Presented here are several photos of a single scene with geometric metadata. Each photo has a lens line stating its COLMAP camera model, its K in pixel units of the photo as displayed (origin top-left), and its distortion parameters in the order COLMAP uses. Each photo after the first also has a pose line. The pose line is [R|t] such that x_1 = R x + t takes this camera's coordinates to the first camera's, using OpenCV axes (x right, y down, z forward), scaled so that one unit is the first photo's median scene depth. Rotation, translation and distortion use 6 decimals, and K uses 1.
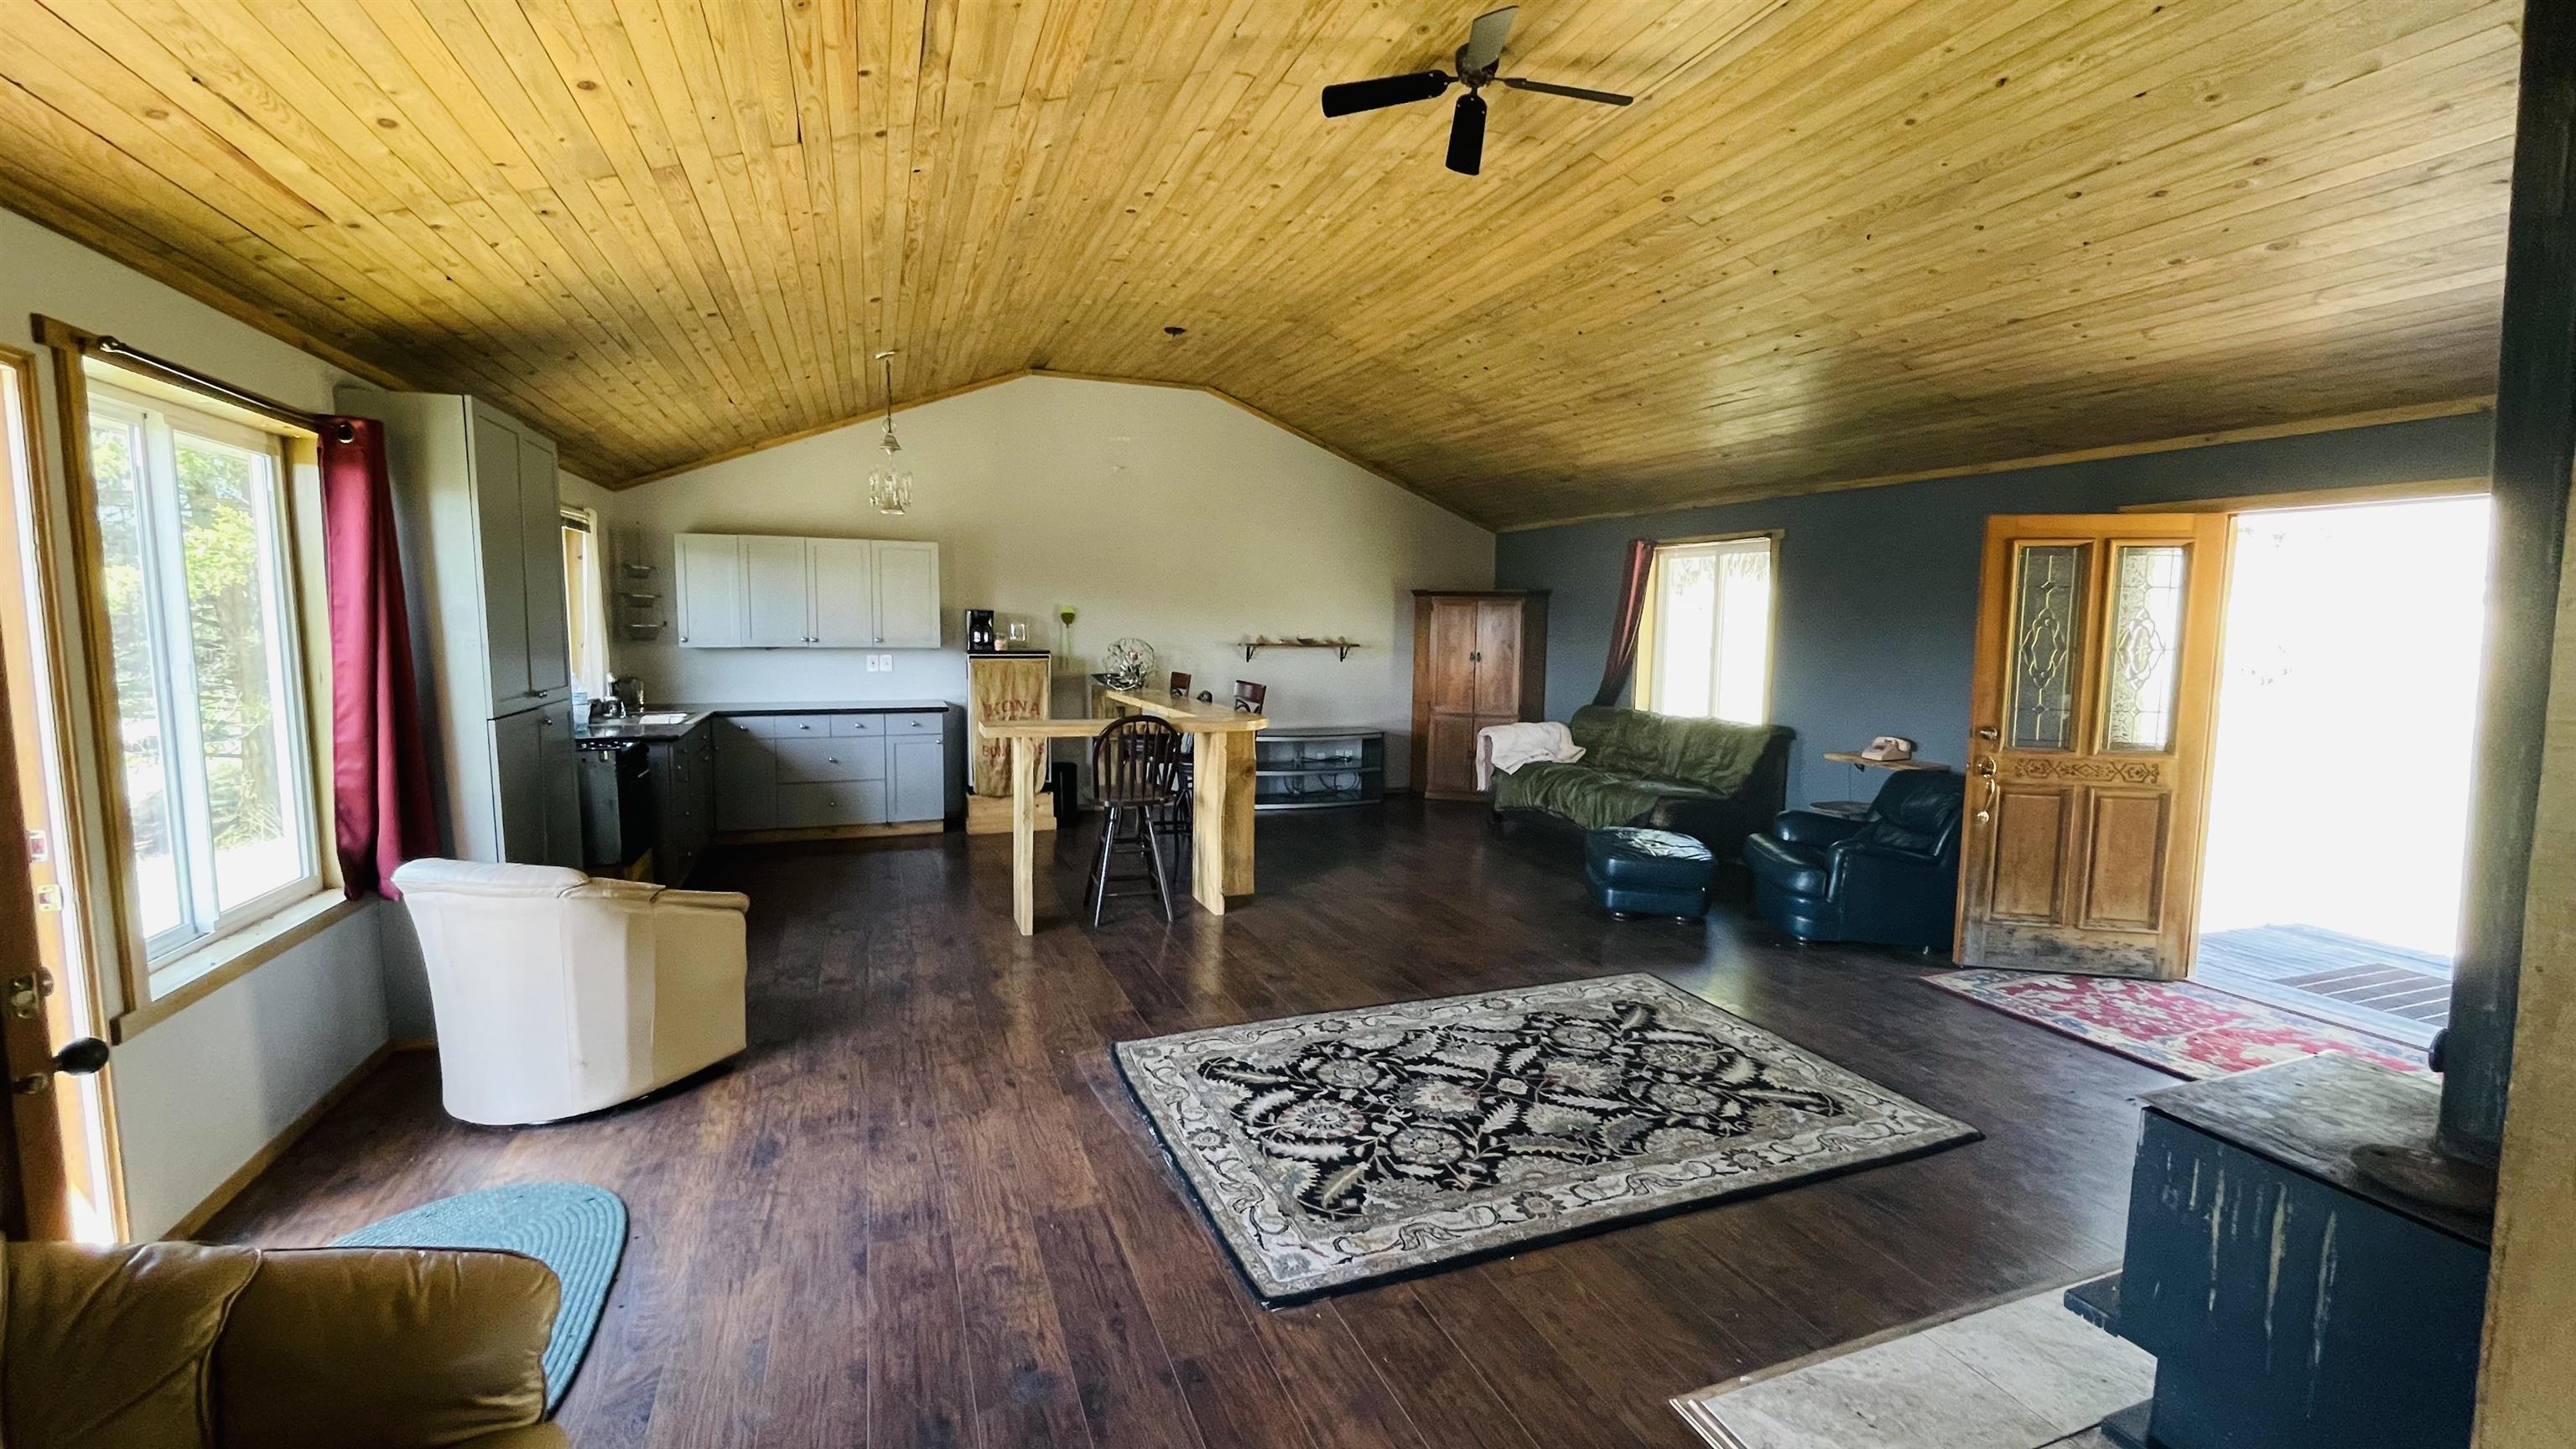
lens RADIAL K [[1051.3, 0, 1285.8], [0, 1051.3, 718.2], [0, 0, 1]] dist [-0.001915, 0.001211]
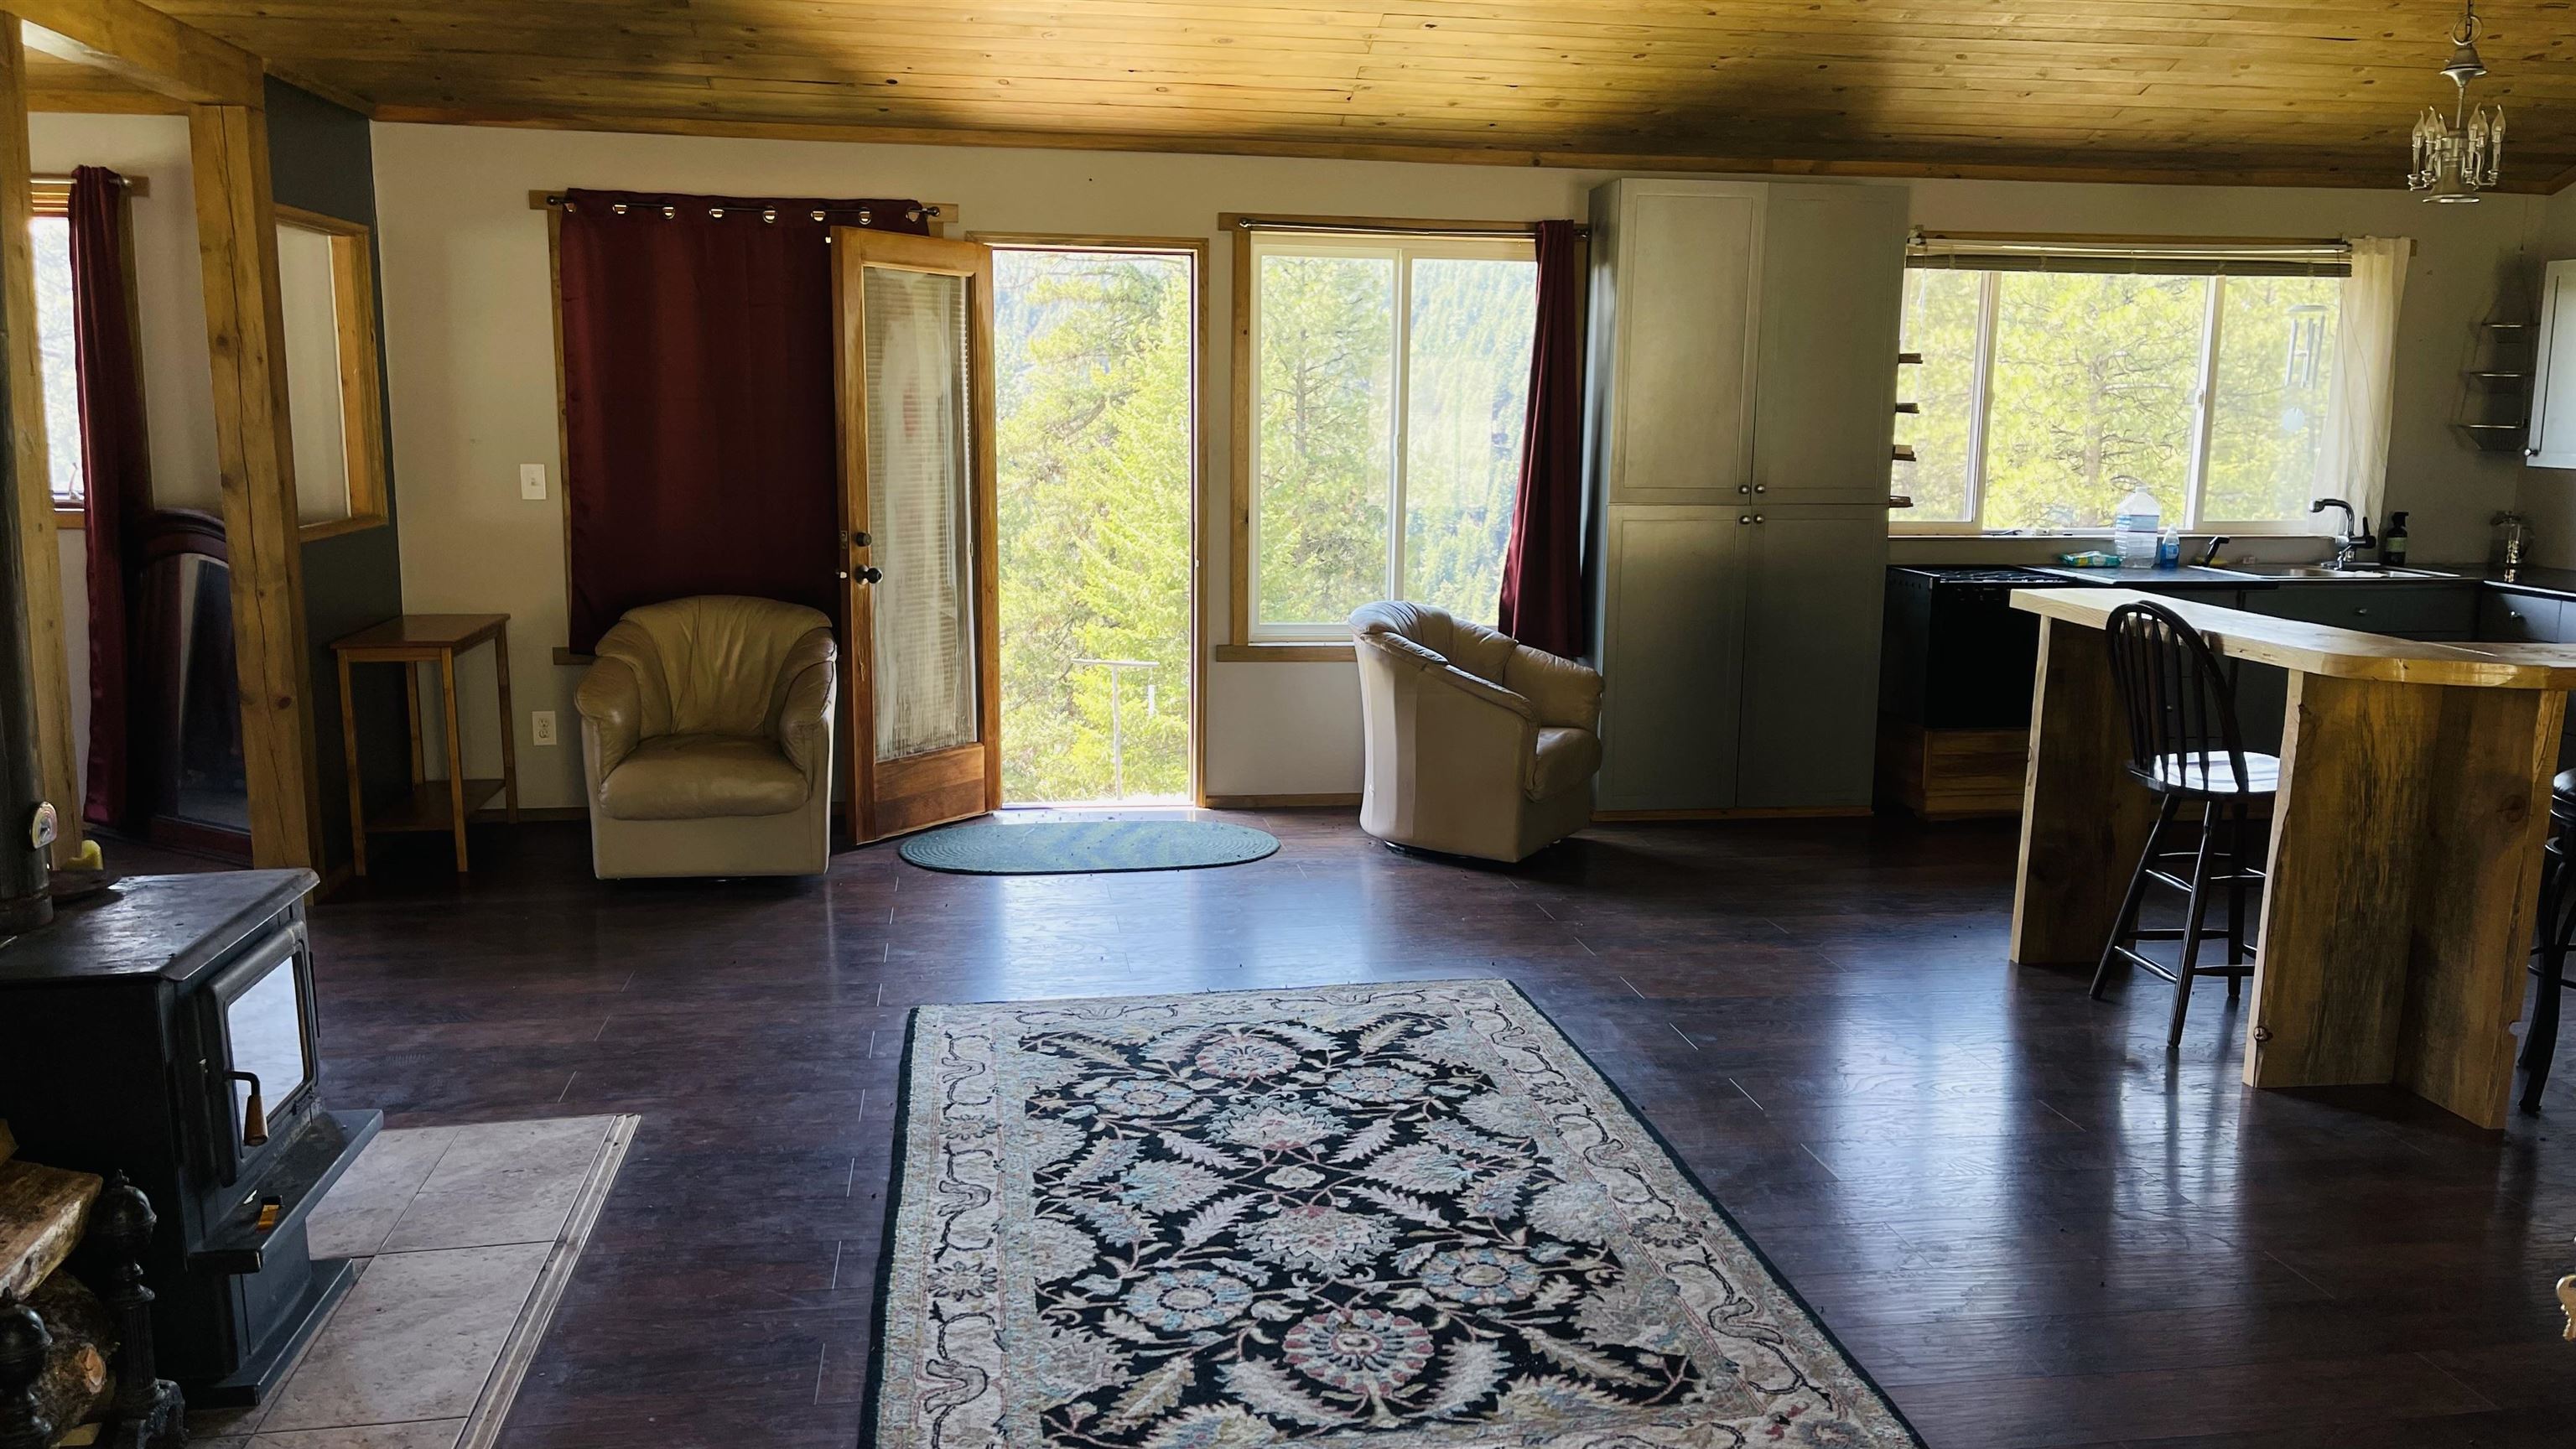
lens RADIAL K [[1956.5, 0, 1285.4], [0, 1956.5, 727.6], [0, 0, 1]] dist [0.035501, -0.011347]
pose [[-0.219248, 0.151771, -0.963793, 0.925452], [-0.107463, 0.978060, 0.178464, -0.071746], [0.969733, 0.142700, -0.198128, 0.873531]]
